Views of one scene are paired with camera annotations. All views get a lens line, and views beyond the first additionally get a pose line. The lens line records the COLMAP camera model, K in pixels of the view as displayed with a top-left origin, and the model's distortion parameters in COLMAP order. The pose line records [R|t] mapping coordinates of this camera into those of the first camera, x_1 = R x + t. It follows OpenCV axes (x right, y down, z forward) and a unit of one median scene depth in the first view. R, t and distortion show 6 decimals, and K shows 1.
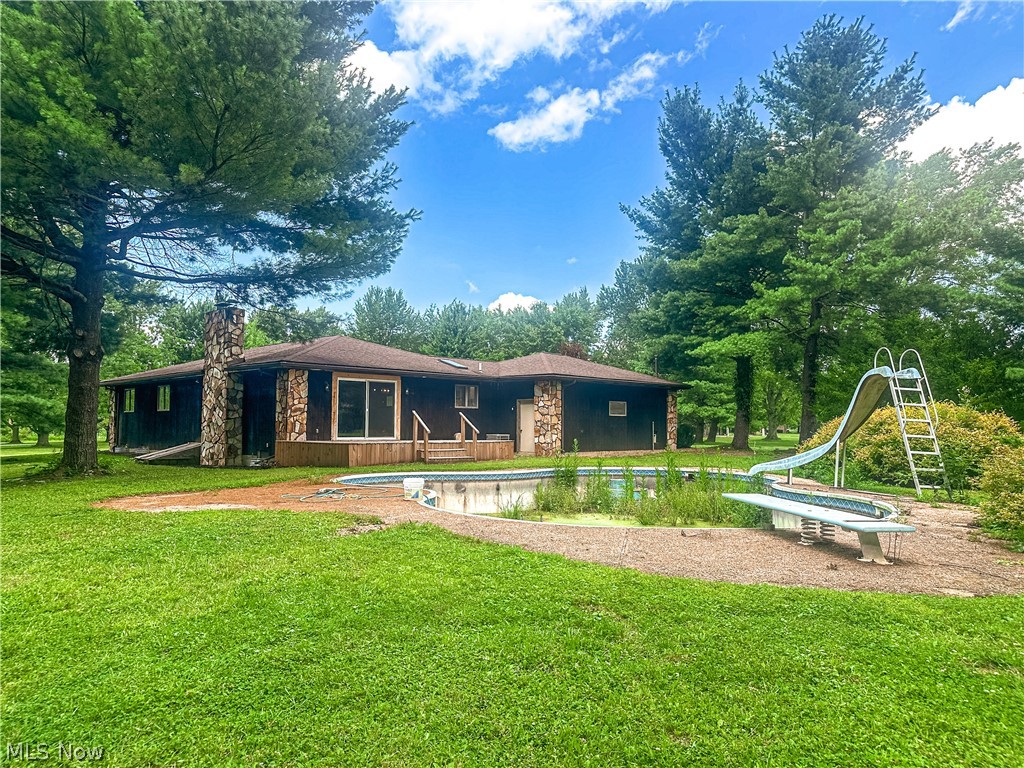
lens RADIAL K [[711.1, 0, 514.3], [0, 711.1, 385.4], [0, 0, 1]] dist [0.056635, -0.000250]
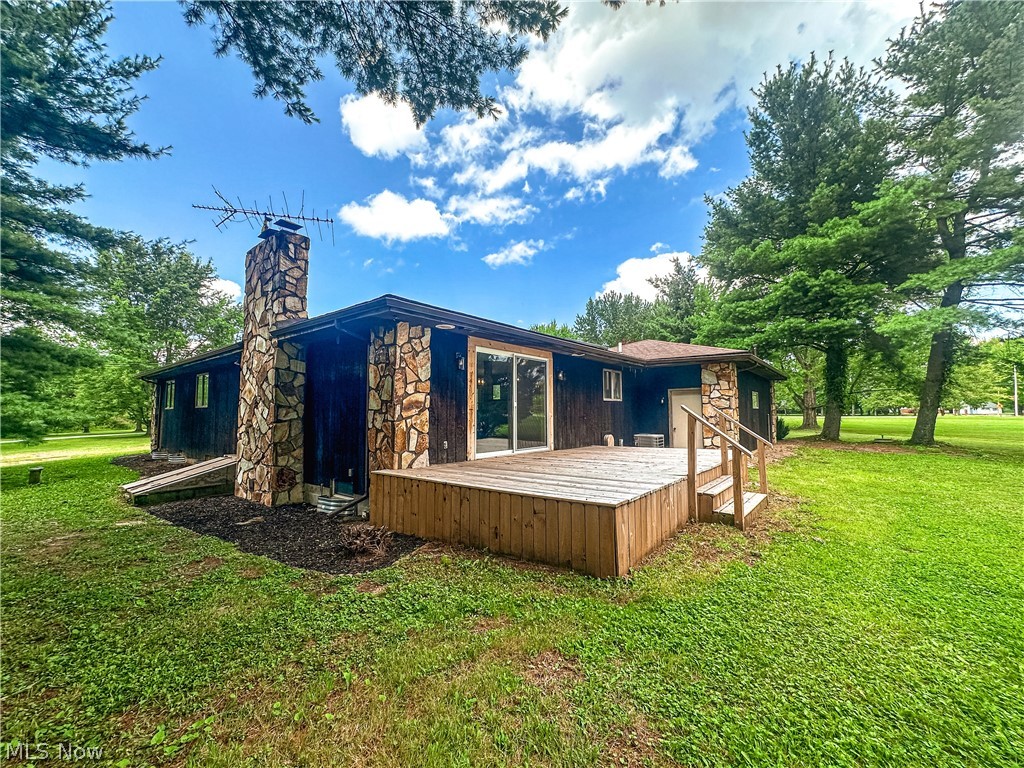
lens RADIAL K [[413.7, 0, 506.9], [0, 413.7, 381.6], [0, 0, 1]] dist [0.001496, 0.000122]
pose [[0.997739, -0.004528, 0.067058, -0.238807], [0.005779, 0.999813, -0.018475, 0.021978], [-0.066962, 0.018821, 0.997578, 0.657541]]
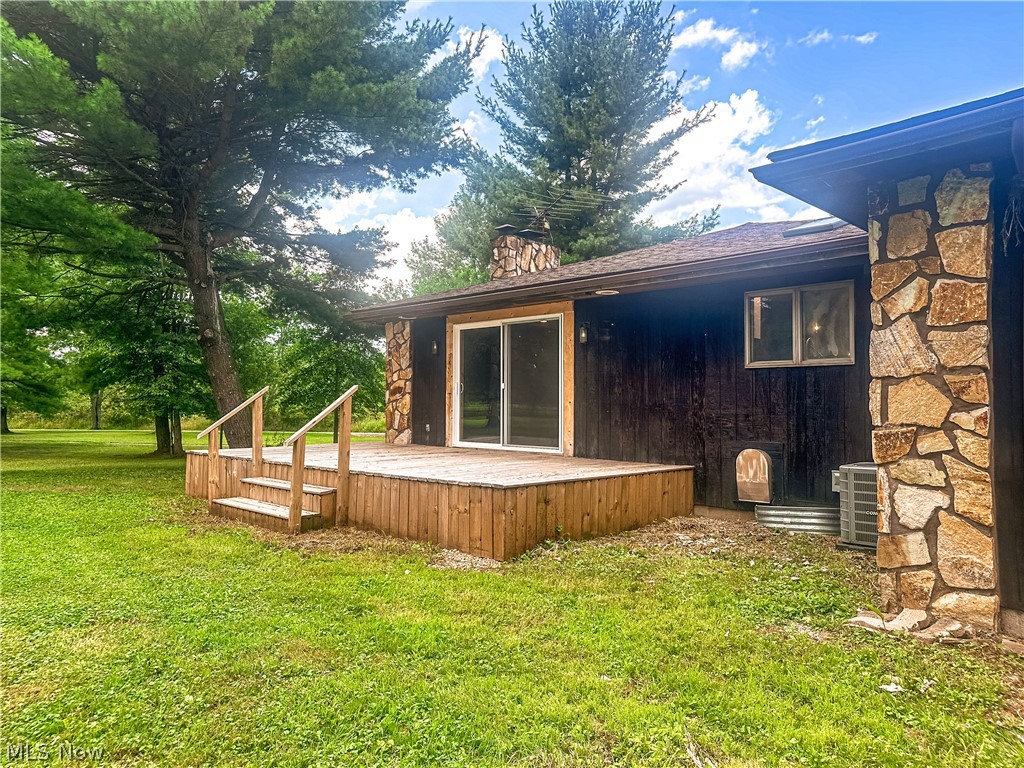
lens RADIAL K [[711.1, 0, 510.7], [0, 711.1, 387.0], [0, 0, 1]] dist [0.056635, -0.000250]
pose [[0.003192, -0.030918, -0.999517, 0.260279], [0.050261, 0.998264, -0.030719, 0.050097], [0.998731, -0.050139, 0.004740, 1.010558]]
